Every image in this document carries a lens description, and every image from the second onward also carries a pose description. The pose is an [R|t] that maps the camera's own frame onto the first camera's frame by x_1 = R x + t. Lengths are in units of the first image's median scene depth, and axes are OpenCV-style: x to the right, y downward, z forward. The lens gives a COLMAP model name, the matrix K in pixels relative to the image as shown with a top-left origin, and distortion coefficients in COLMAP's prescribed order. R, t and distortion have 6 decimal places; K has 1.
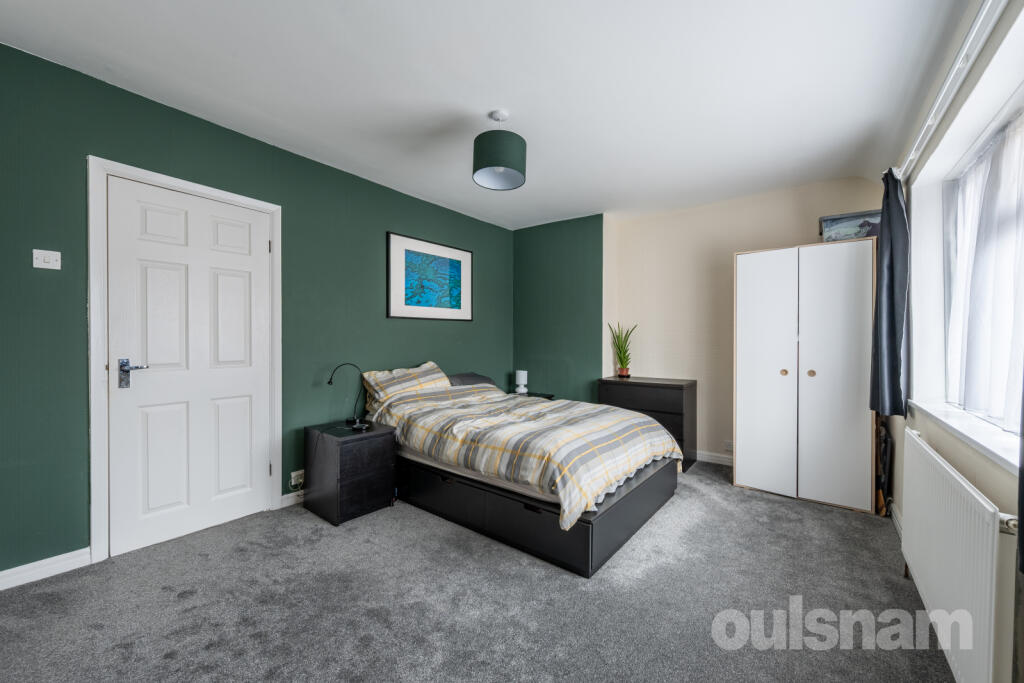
lens RADIAL K [[399.4, 0, 511.3], [0, 399.4, 339.9], [0, 0, 1]] dist [-0.002193, 0.000099]
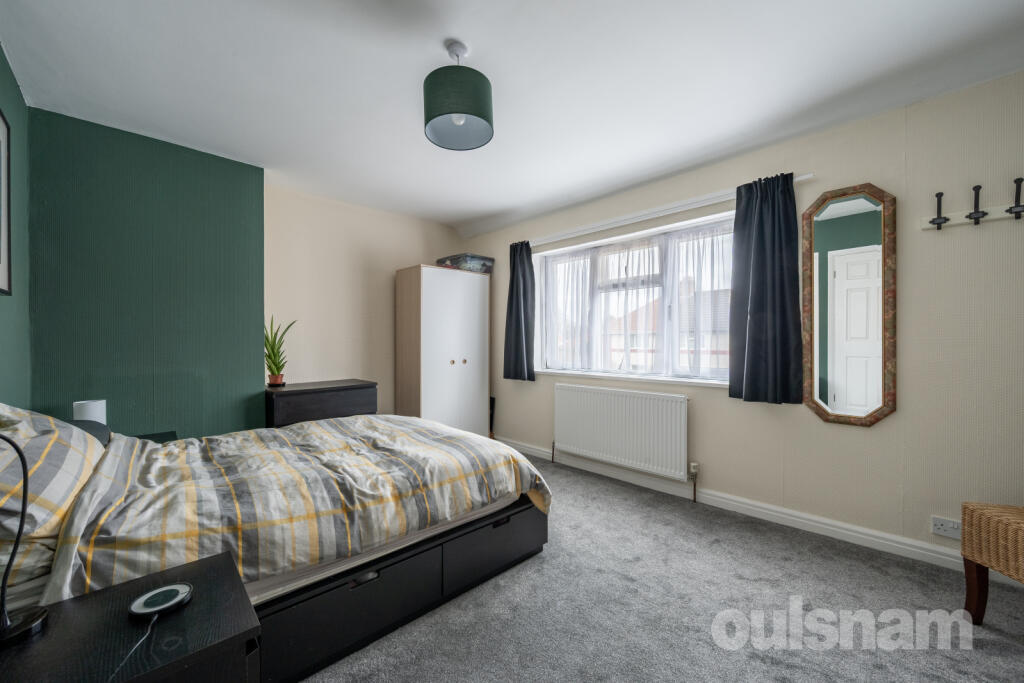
lens RADIAL K [[399.4, 0, 511.3], [0, 399.4, 339.9], [0, 0, 1]] dist [-0.002193, 0.000099]
pose [[0.137668, -0.002482, 0.990475, -0.649732], [0.008151, 0.999966, 0.001373, 0.006639], [-0.990445, 0.007884, 0.137683, 0.660242]]
